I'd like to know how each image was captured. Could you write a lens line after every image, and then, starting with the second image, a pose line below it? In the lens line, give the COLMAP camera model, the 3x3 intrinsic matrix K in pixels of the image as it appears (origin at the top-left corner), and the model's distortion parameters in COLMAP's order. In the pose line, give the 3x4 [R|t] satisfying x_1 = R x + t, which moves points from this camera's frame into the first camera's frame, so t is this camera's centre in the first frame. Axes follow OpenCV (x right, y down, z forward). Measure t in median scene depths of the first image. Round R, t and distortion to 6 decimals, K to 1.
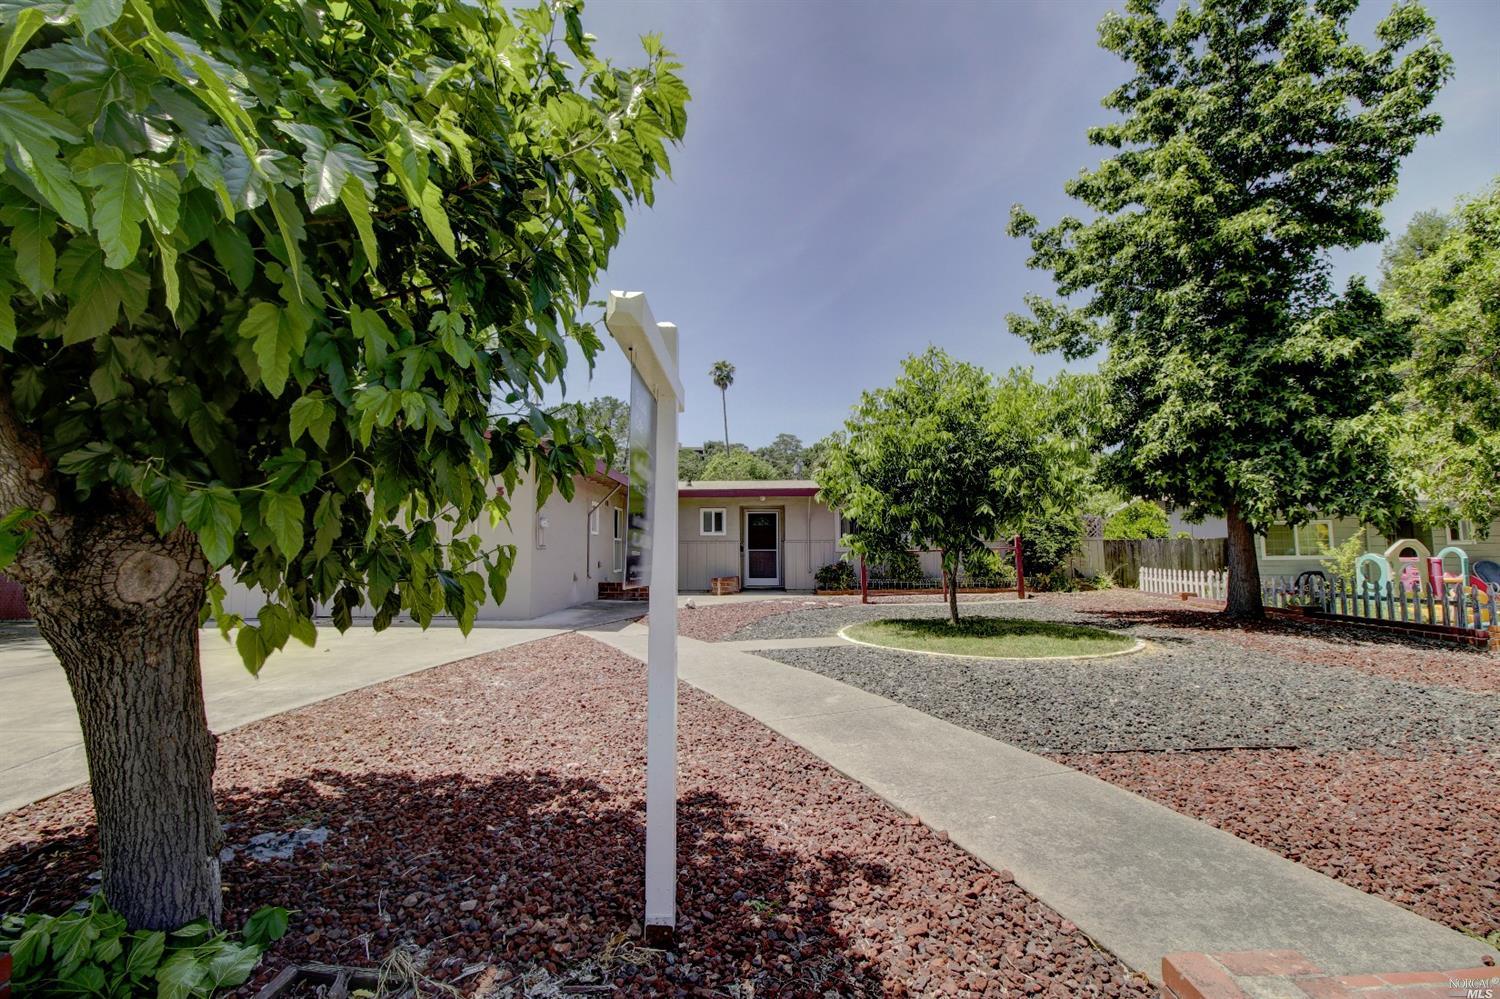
lens RADIAL K [[692.9, 0, 751.6], [0, 692.9, 490.5], [0, 0, 1]] dist [-0.001393, -0.012502]
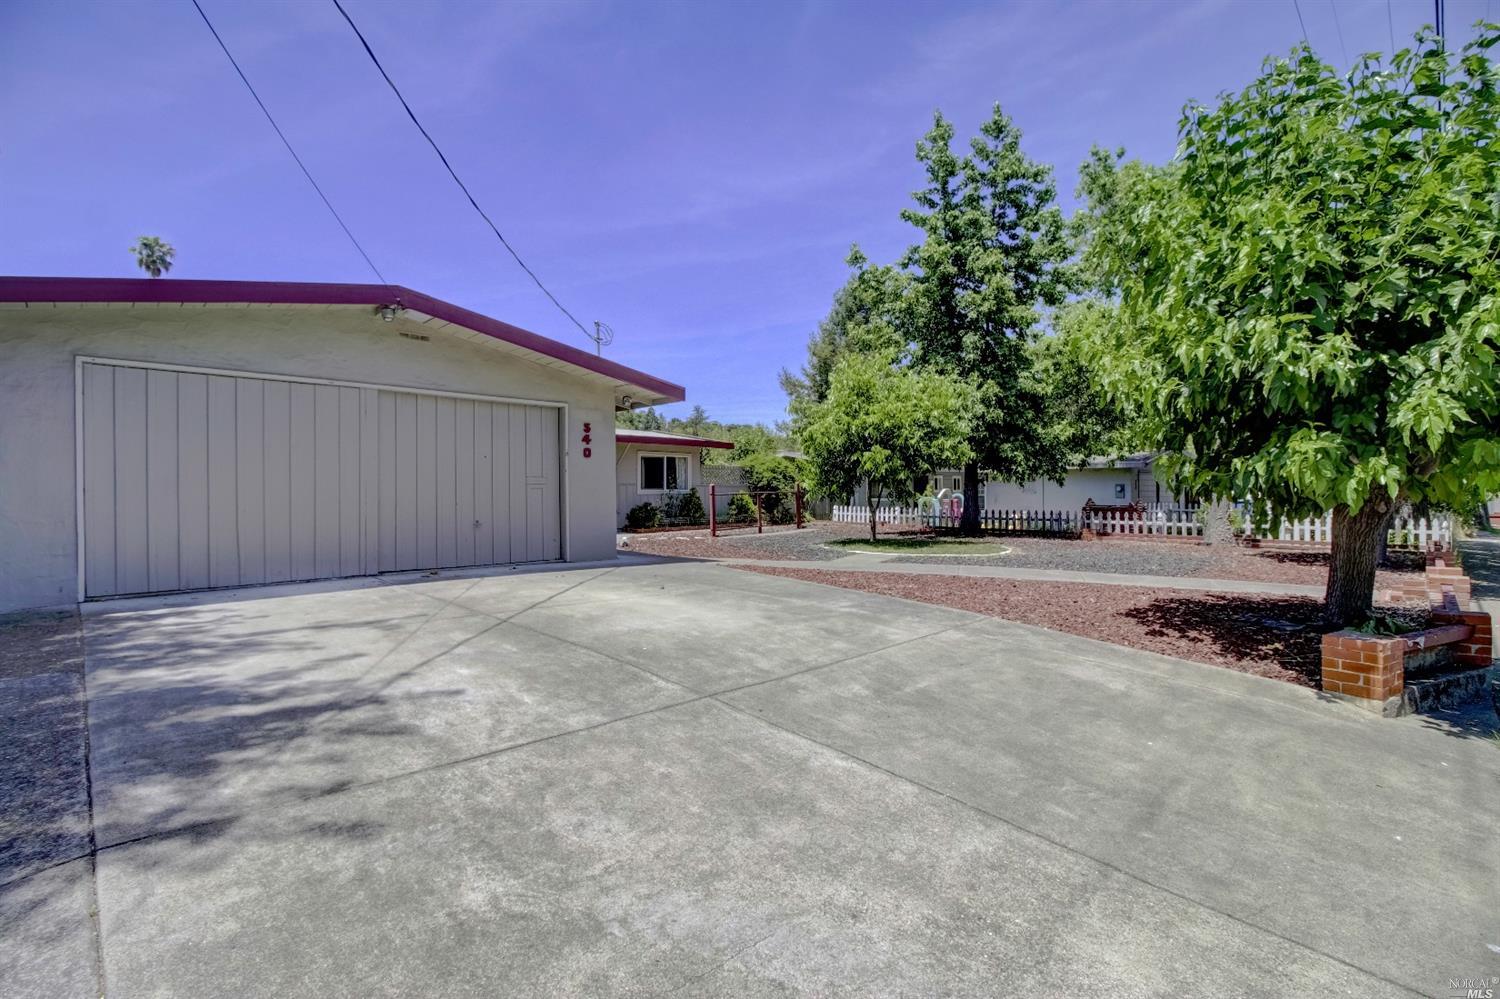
lens RADIAL K [[692.9, 0, 751.6], [0, 692.9, 490.5], [0, 0, 1]] dist [-0.001393, -0.012502]
pose [[0.698701, 0.008751, 0.715360, -0.717621], [-0.063648, 0.996720, 0.049974, 0.021612], [-0.712577, -0.080448, 0.696967, 0.136808]]
